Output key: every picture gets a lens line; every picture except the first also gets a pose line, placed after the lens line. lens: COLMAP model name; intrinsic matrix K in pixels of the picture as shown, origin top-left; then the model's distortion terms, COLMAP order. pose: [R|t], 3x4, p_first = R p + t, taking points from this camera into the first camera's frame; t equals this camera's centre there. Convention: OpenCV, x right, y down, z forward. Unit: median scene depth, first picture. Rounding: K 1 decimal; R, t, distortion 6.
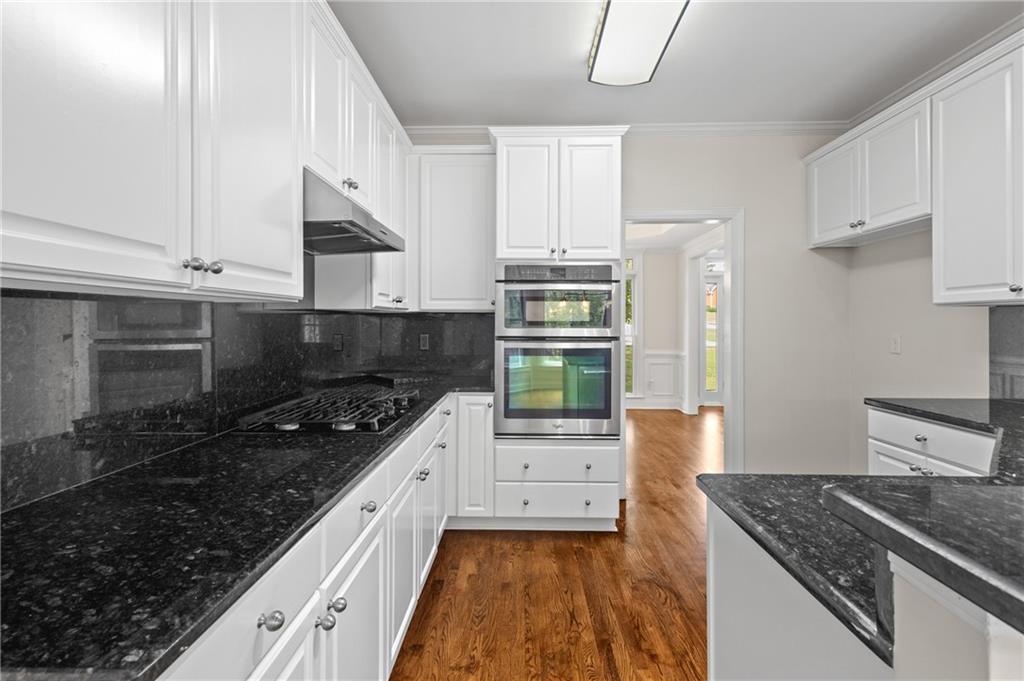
lens RADIAL K [[468.3, 0, 512.0], [0, 468.3, 340.5], [0, 0, 1]] dist [-0.000941, -0.000520]
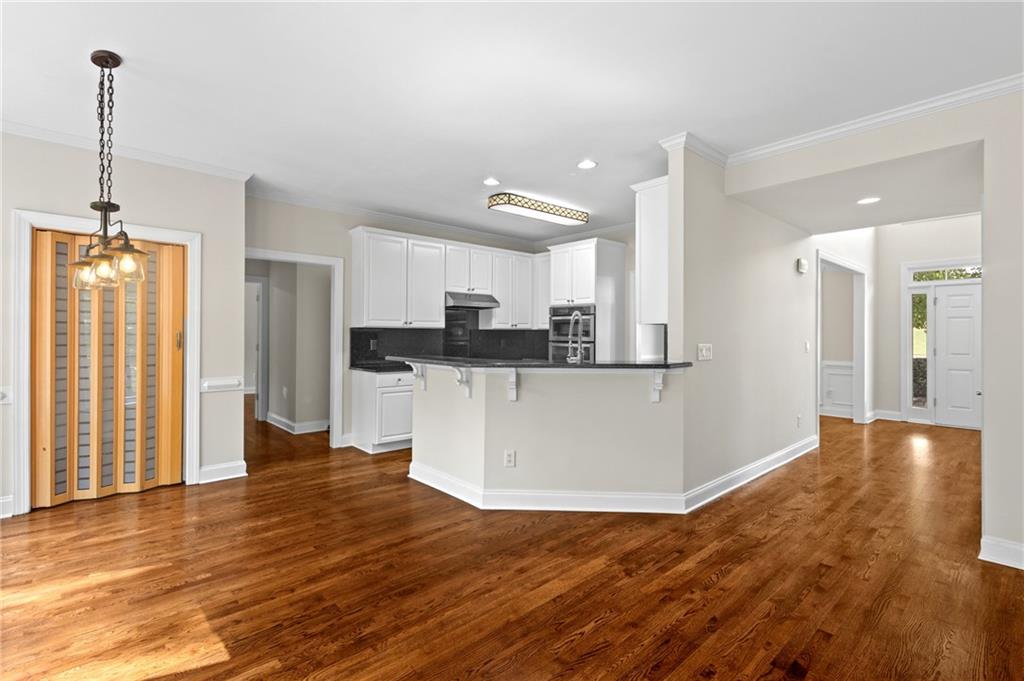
lens RADIAL K [[468.3, 0, 512.0], [0, 468.3, 340.5], [0, 0, 1]] dist [-0.000941, -0.000520]
pose [[0.686471, 0.013754, -0.727027, 1.441255], [-0.031104, 0.999461, -0.010461, 0.018960], [0.726491, 0.029794, 0.686530, -0.625936]]
